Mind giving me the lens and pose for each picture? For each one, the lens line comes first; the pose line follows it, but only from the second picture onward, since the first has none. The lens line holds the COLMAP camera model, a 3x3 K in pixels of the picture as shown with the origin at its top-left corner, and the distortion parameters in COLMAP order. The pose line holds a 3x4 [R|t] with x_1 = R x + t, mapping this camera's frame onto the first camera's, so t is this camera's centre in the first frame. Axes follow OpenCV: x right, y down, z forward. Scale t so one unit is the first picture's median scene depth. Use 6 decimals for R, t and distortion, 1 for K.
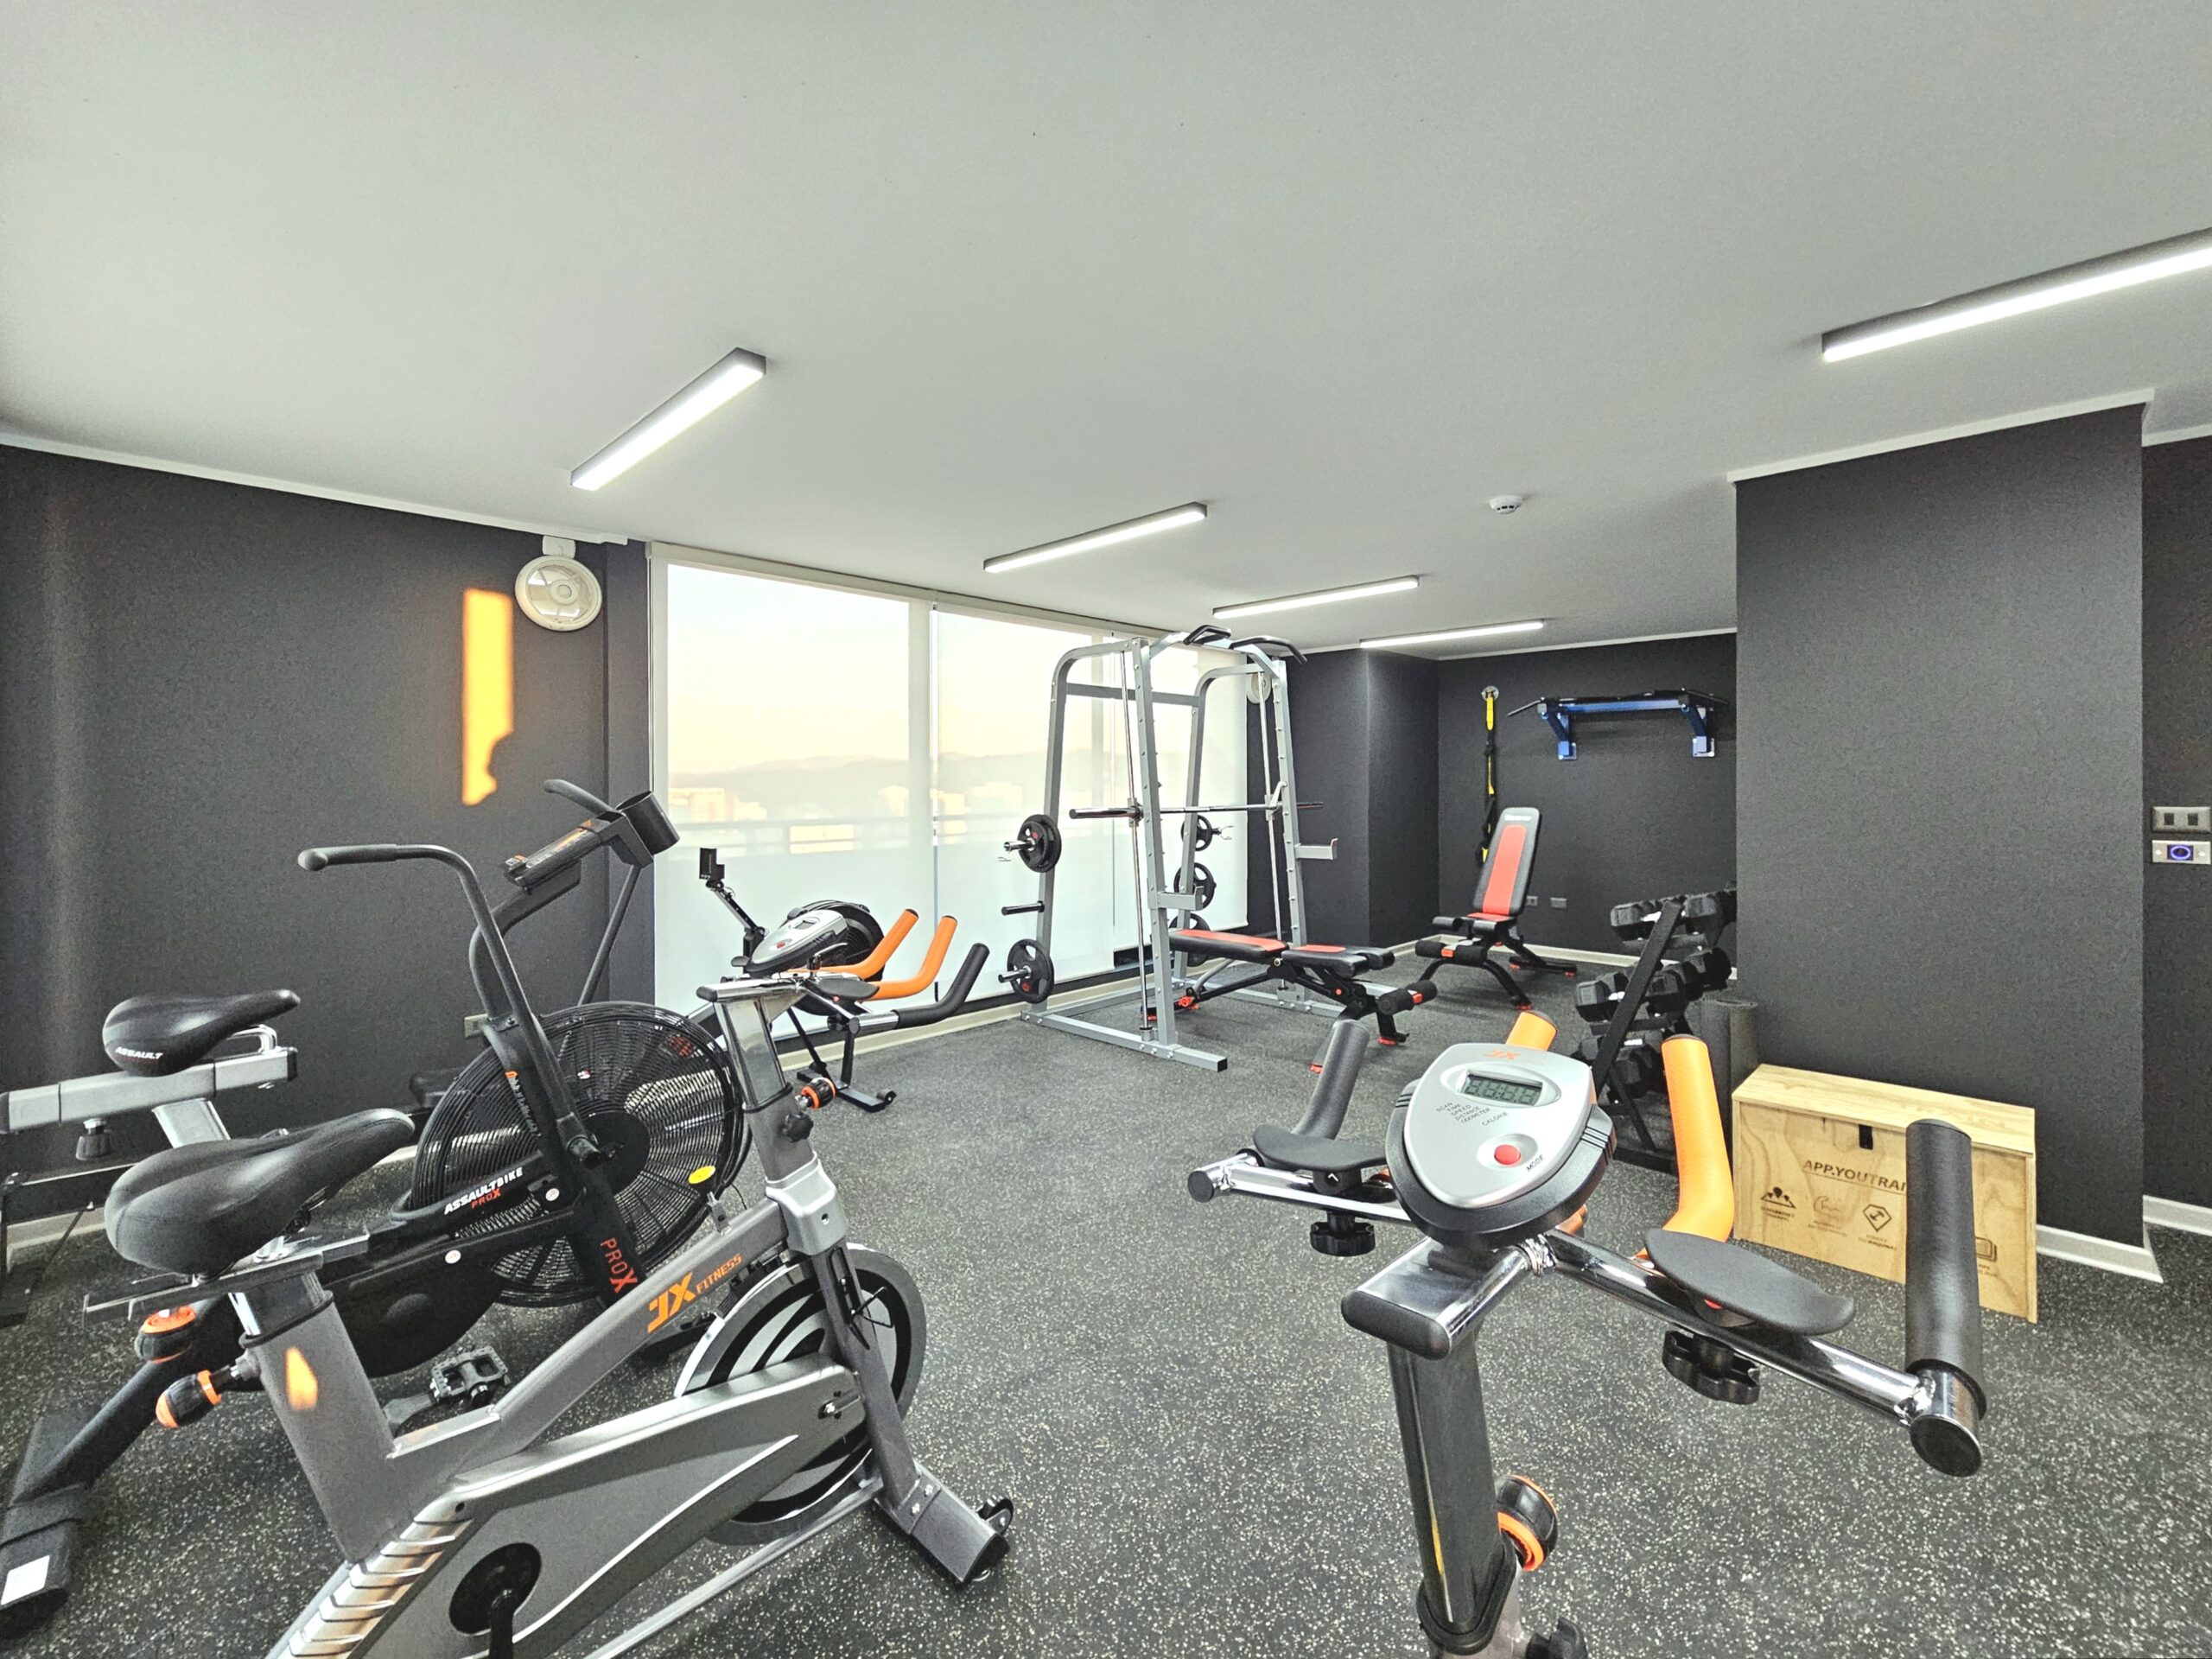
lens RADIAL K [[934.4, 0, 1069.1], [0, 934.4, 807.0], [0, 0, 1]] dist [0.000800, -0.000148]
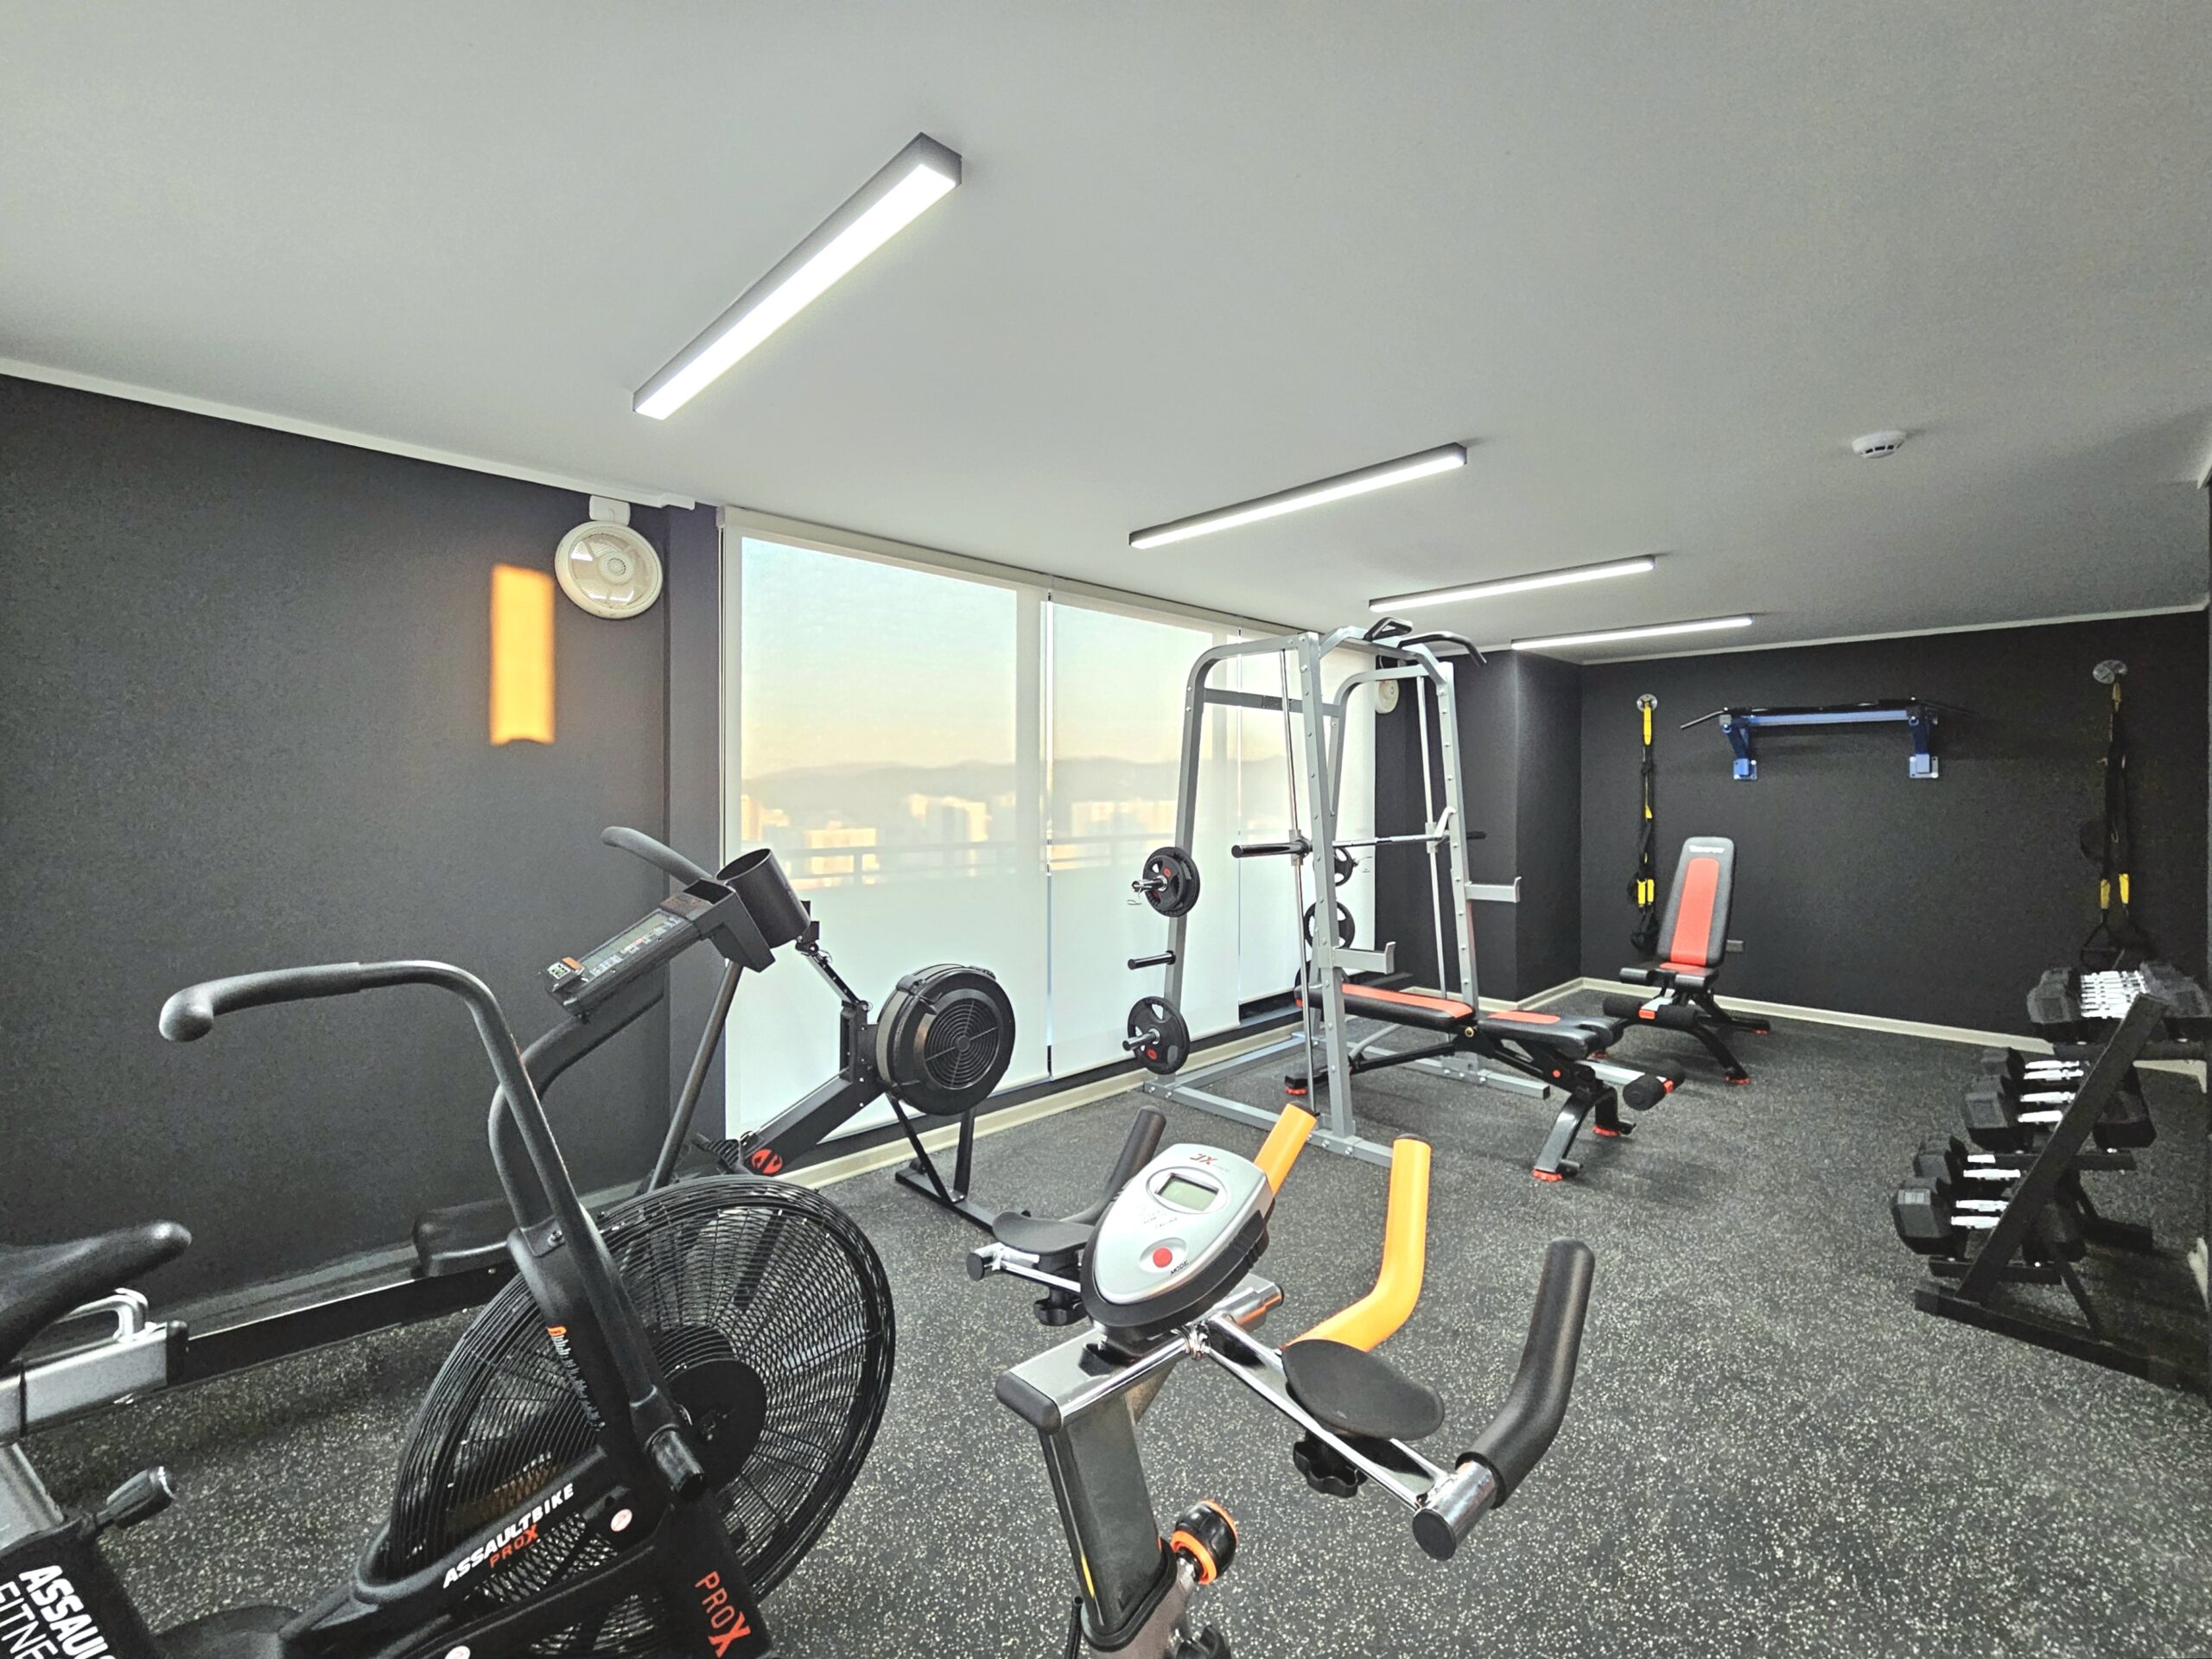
lens RADIAL K [[989.3, 0, 1088.7], [0, 989.3, 826.9], [0, 0, 1]] dist [0.000295, 0.001455]
pose [[0.999416, 0.007036, -0.033433, -0.079925], [-0.006874, 0.999964, 0.004974, -0.014573], [0.033466, -0.004741, 0.999429, 0.127810]]
